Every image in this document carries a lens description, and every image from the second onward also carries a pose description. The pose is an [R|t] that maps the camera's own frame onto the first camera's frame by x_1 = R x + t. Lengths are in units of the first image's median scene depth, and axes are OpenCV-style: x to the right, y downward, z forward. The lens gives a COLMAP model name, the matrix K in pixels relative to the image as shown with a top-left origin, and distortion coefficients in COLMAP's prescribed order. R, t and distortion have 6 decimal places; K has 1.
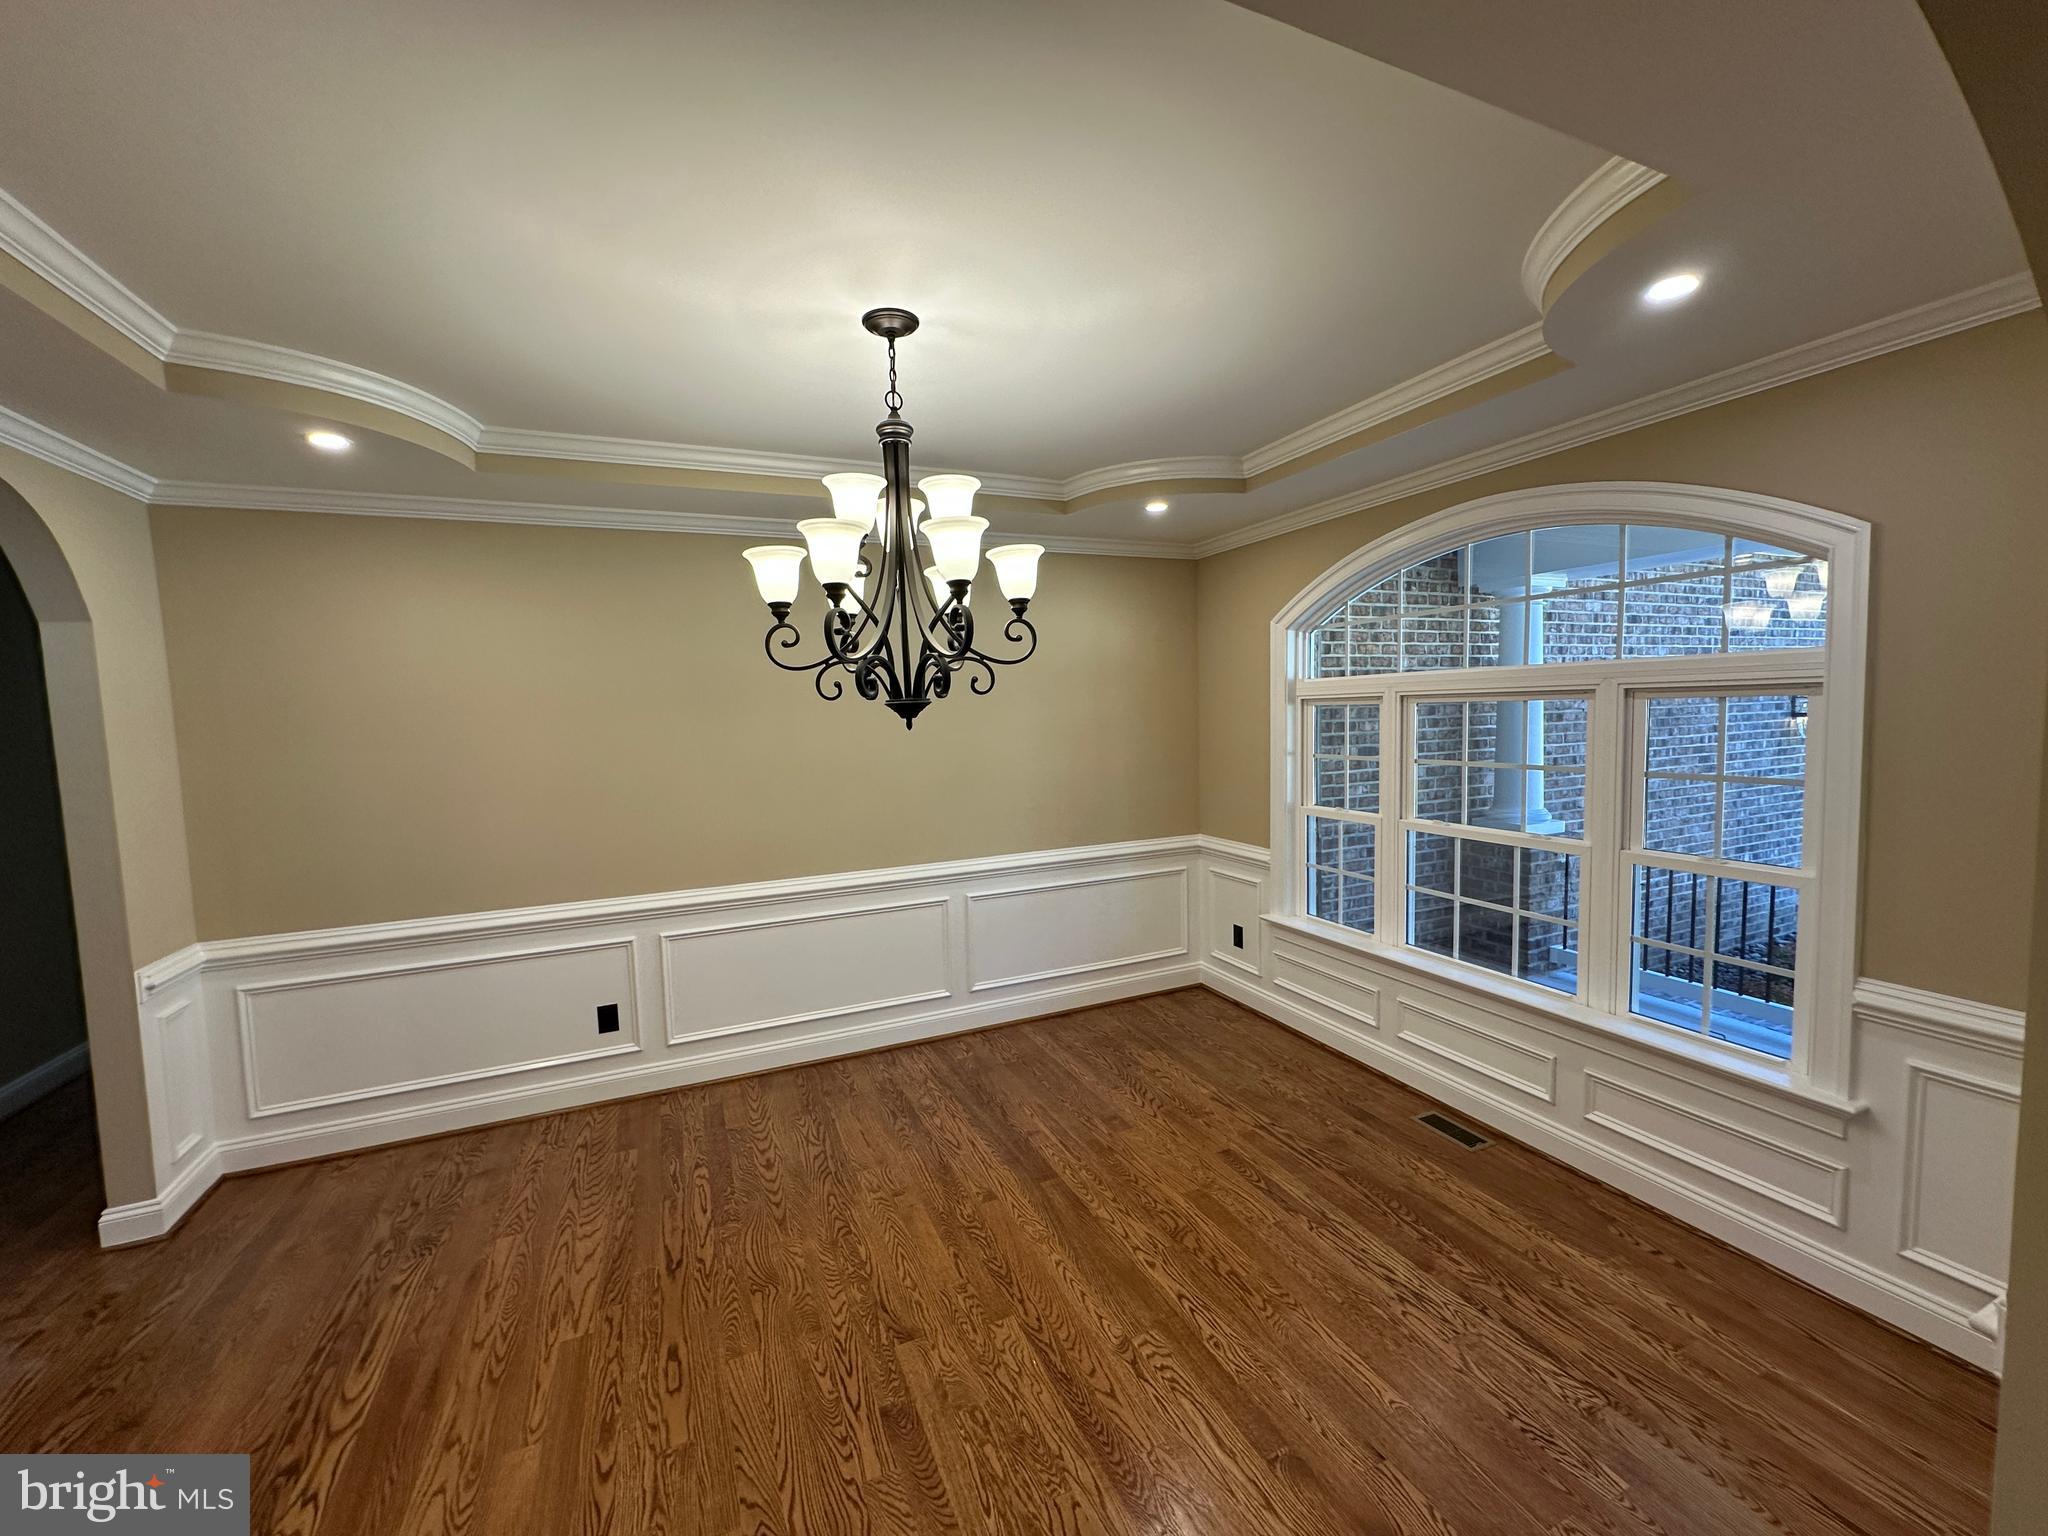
lens RADIAL K [[812.8, 0, 1023.8], [0, 812.8, 768.4], [0, 0, 1]] dist [-0.001738, -0.000084]
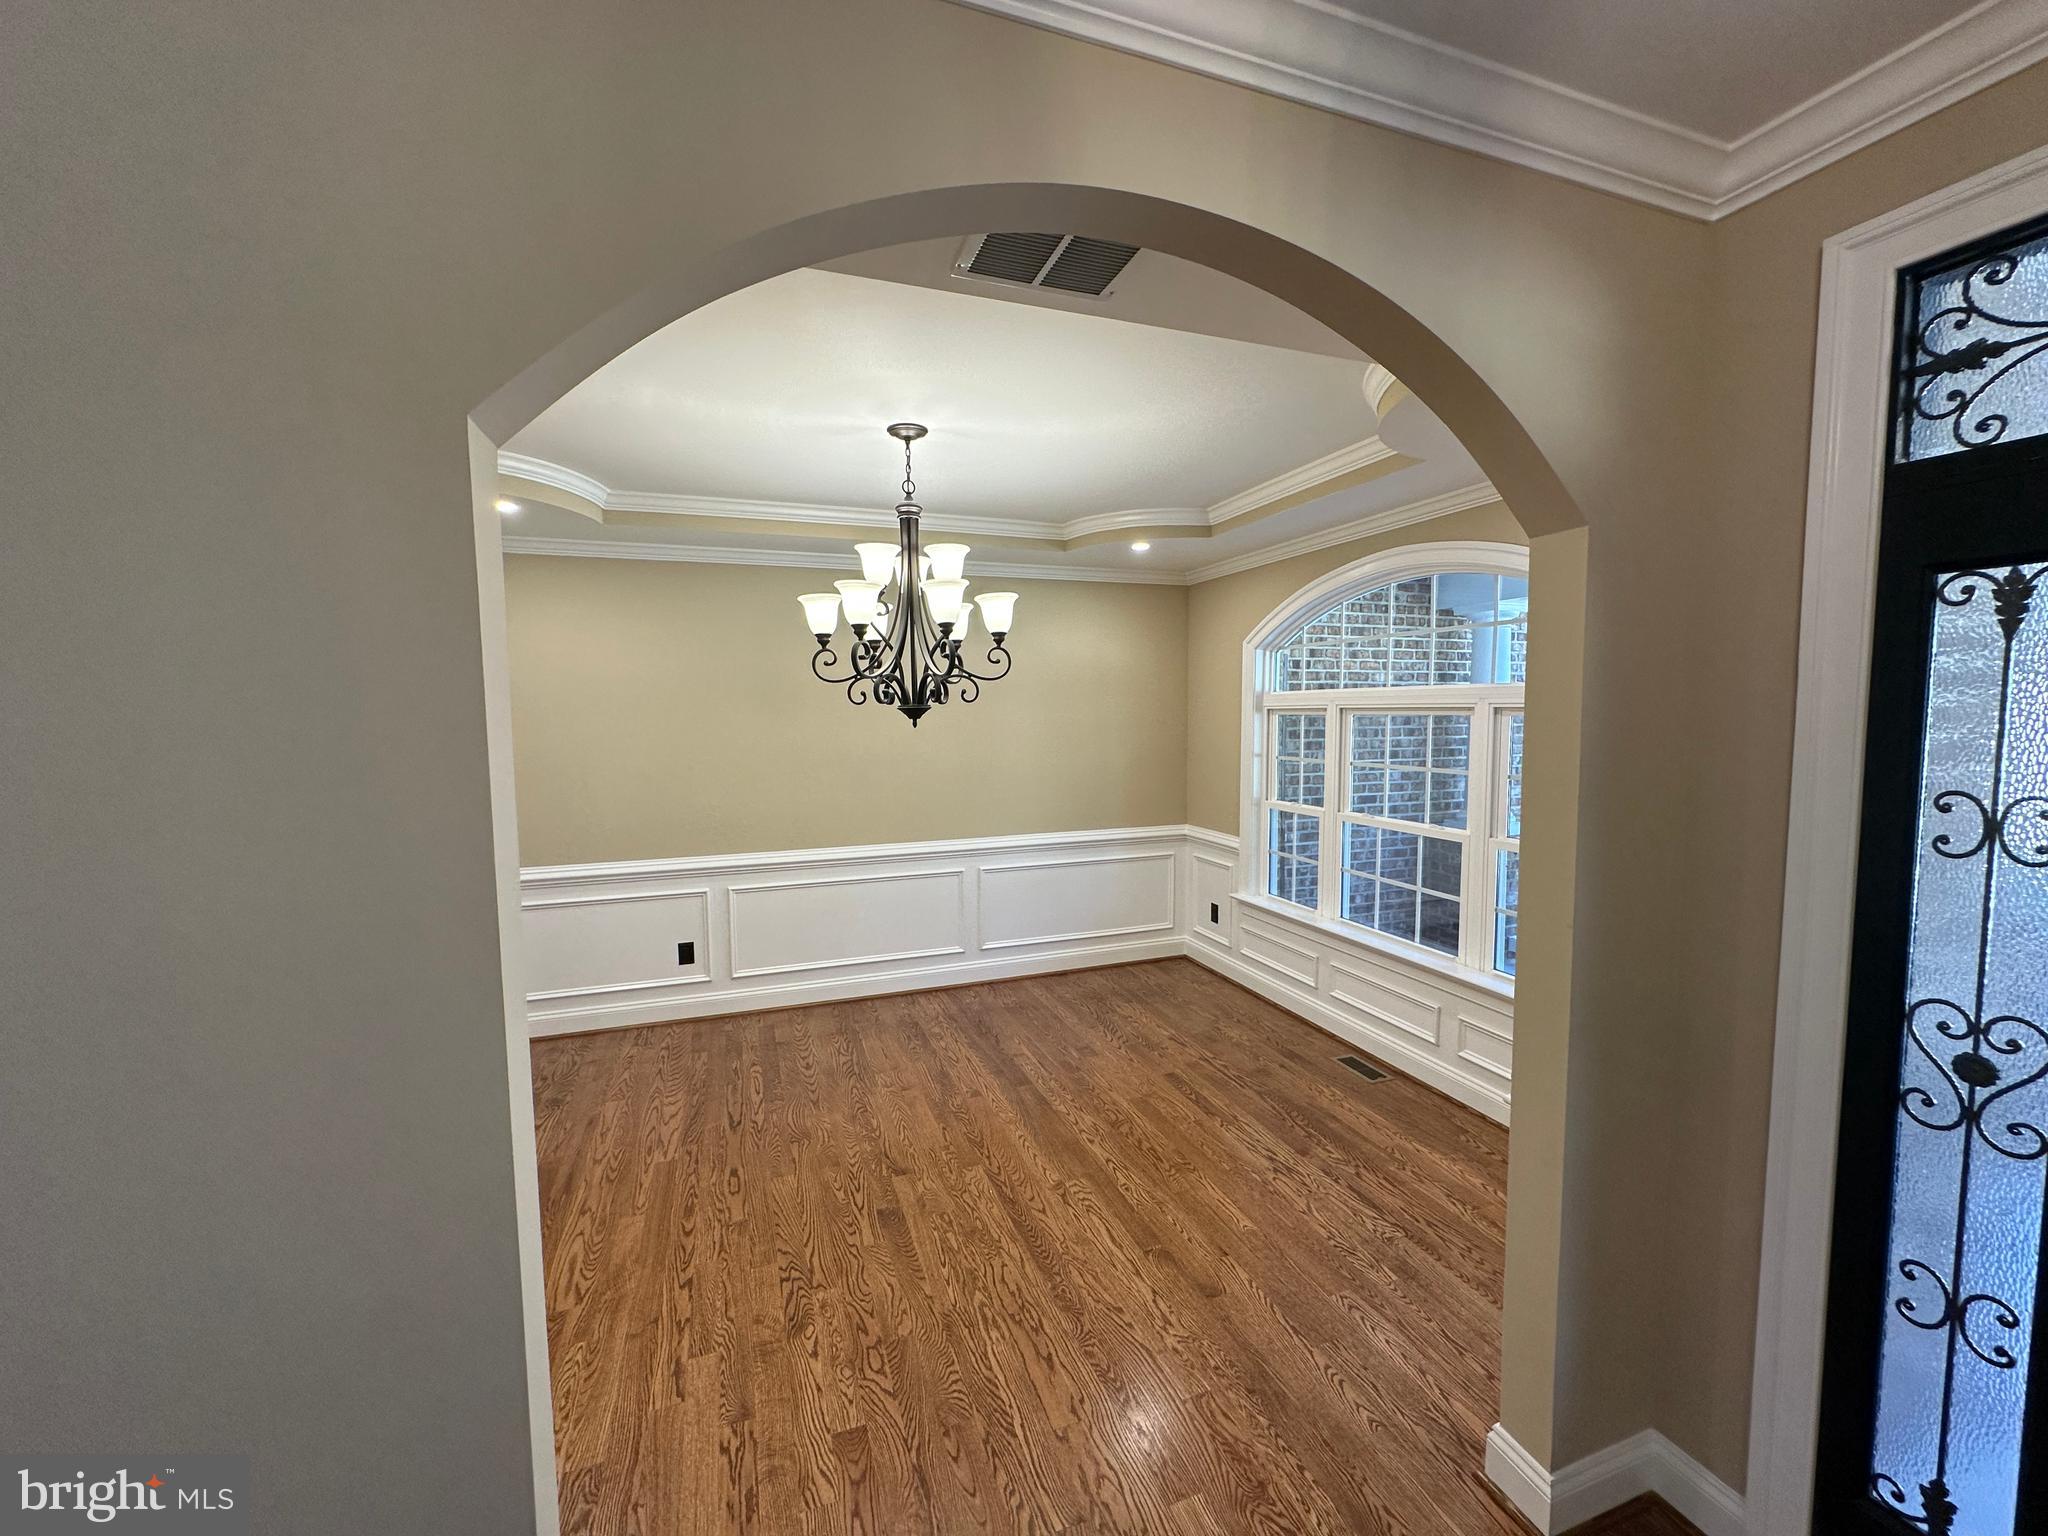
lens RADIAL K [[812.8, 0, 1025.0], [0, 812.8, 769.1], [0, 0, 1]] dist [-0.001738, -0.000084]
pose [[0.997493, 0.025932, -0.065836, 0.116404], [-0.025875, 0.999664, 0.001719, 0.012771], [0.065859, -0.000011, 0.997829, -0.298196]]
